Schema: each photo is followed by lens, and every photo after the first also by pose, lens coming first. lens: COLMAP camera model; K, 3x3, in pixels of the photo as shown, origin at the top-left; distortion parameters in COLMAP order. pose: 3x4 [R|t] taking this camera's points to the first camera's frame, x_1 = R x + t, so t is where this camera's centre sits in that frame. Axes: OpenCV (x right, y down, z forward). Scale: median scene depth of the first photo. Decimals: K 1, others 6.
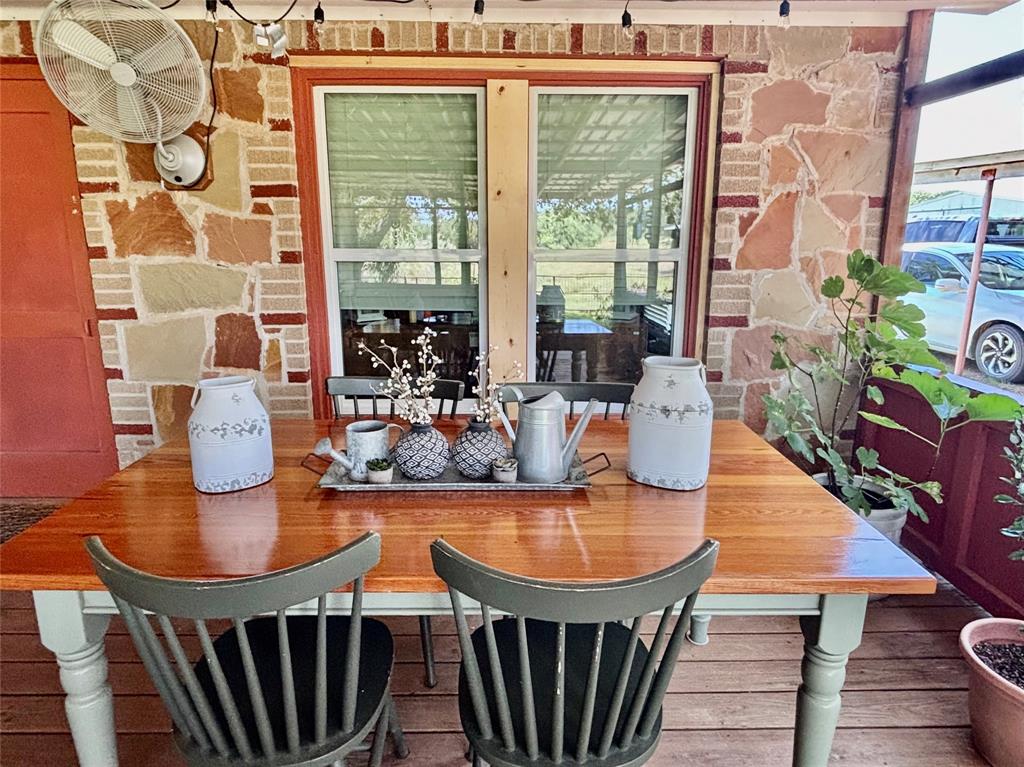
lens RADIAL K [[652.1, 0, 510.3], [0, 652.1, 384.1], [0, 0, 1]] dist [0.008955, 0.001224]
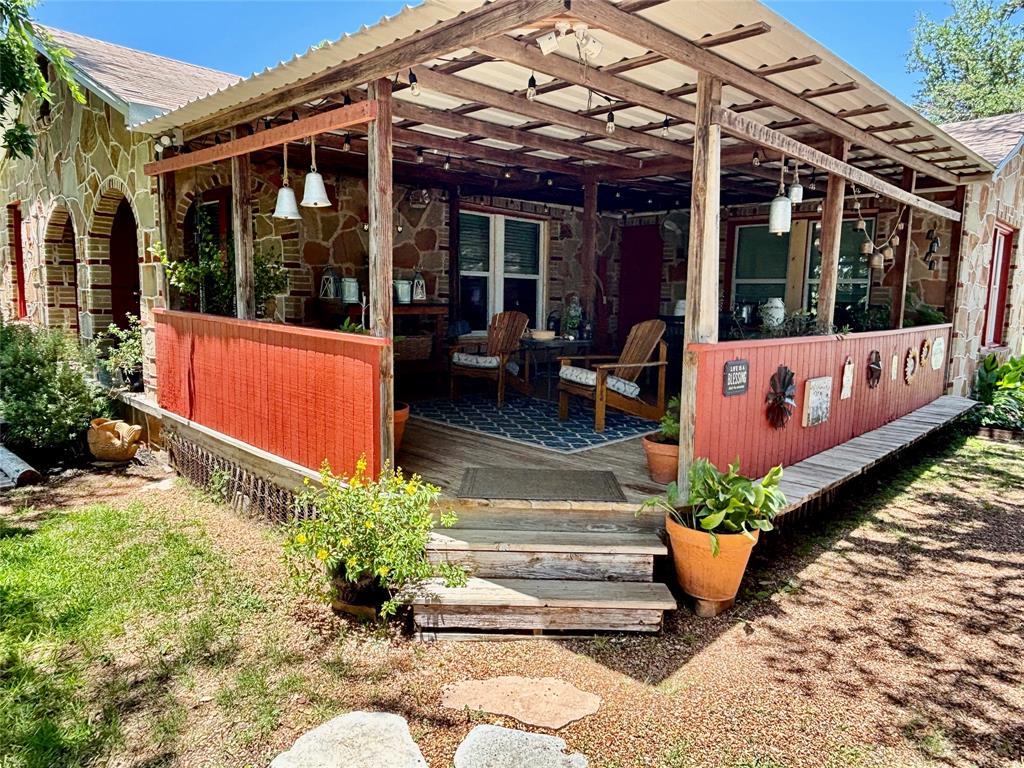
lens RADIAL K [[669.1, 0, 509.5], [0, 669.1, 382.1], [0, 0, 1]] dist [0.000500, -0.000671]
pose [[0.702783, 0.103406, -0.703849, 1.214579], [-0.179656, 0.983109, -0.034950, 0.546169], [0.688346, 0.151013, 0.709489, -1.796743]]
